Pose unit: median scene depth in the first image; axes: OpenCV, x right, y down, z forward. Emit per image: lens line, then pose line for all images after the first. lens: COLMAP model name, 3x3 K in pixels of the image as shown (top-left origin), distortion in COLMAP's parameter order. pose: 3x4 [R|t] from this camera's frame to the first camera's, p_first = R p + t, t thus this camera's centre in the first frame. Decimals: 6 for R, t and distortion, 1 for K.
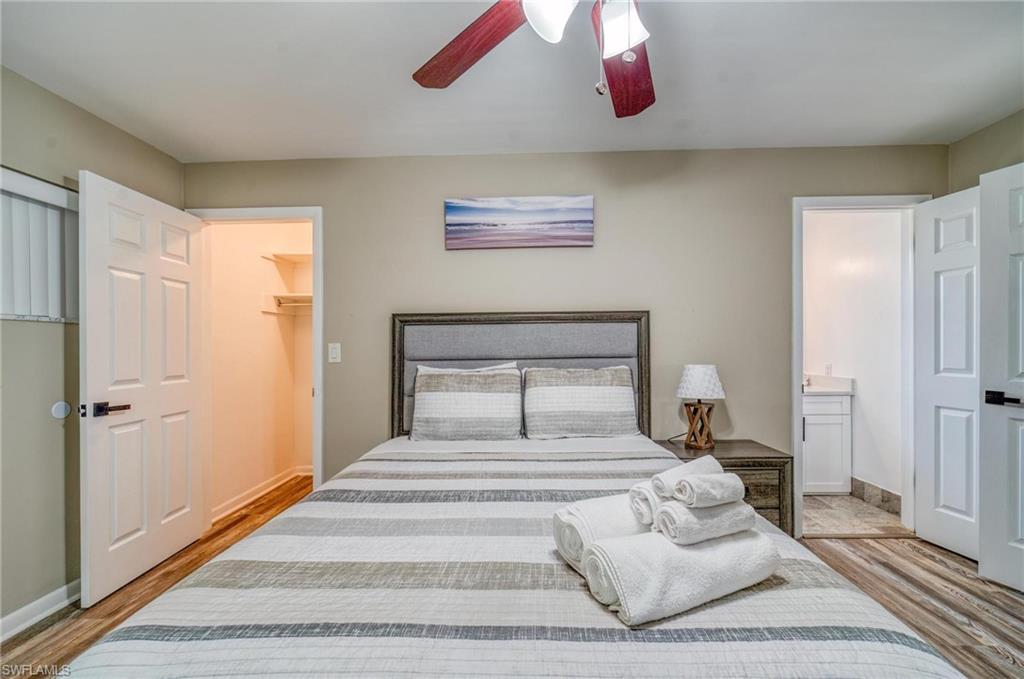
lens RADIAL K [[421.4, 0, 499.8], [0, 421.4, 343.7], [0, 0, 1]] dist [0.000875, 0.000069]
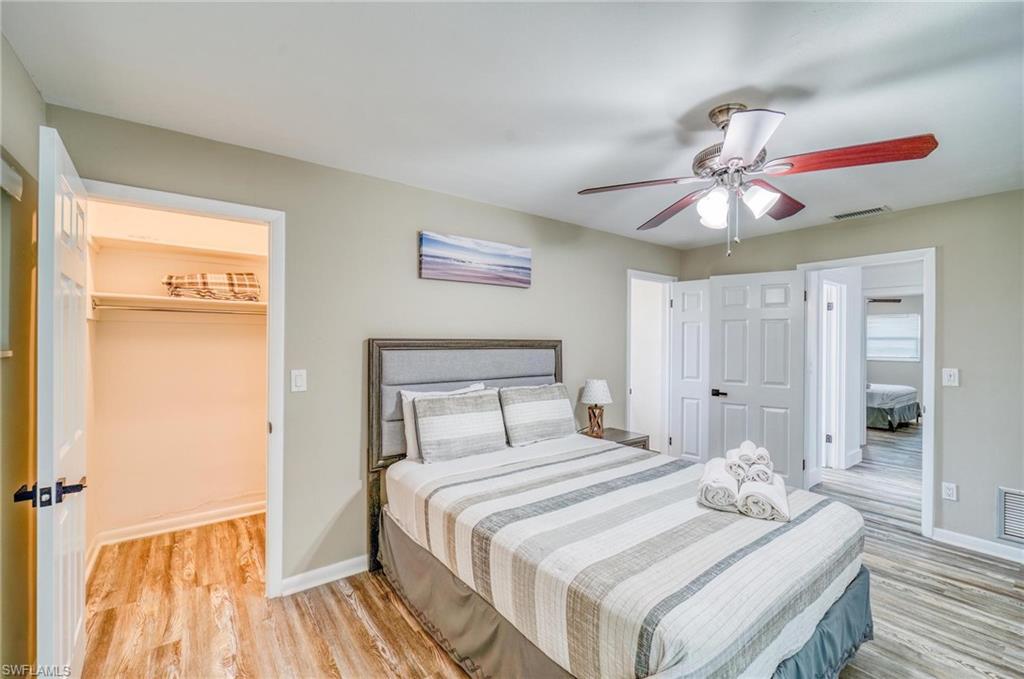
lens RADIAL K [[421.4, 0, 499.8], [0, 421.4, 343.7], [0, 0, 1]] dist [0.000875, 0.000069]
pose [[0.795728, 0.011064, 0.605553, -0.642750], [-0.015963, 0.999869, 0.002707, -0.070335], [-0.605444, -0.011820, 0.795800, 0.046414]]
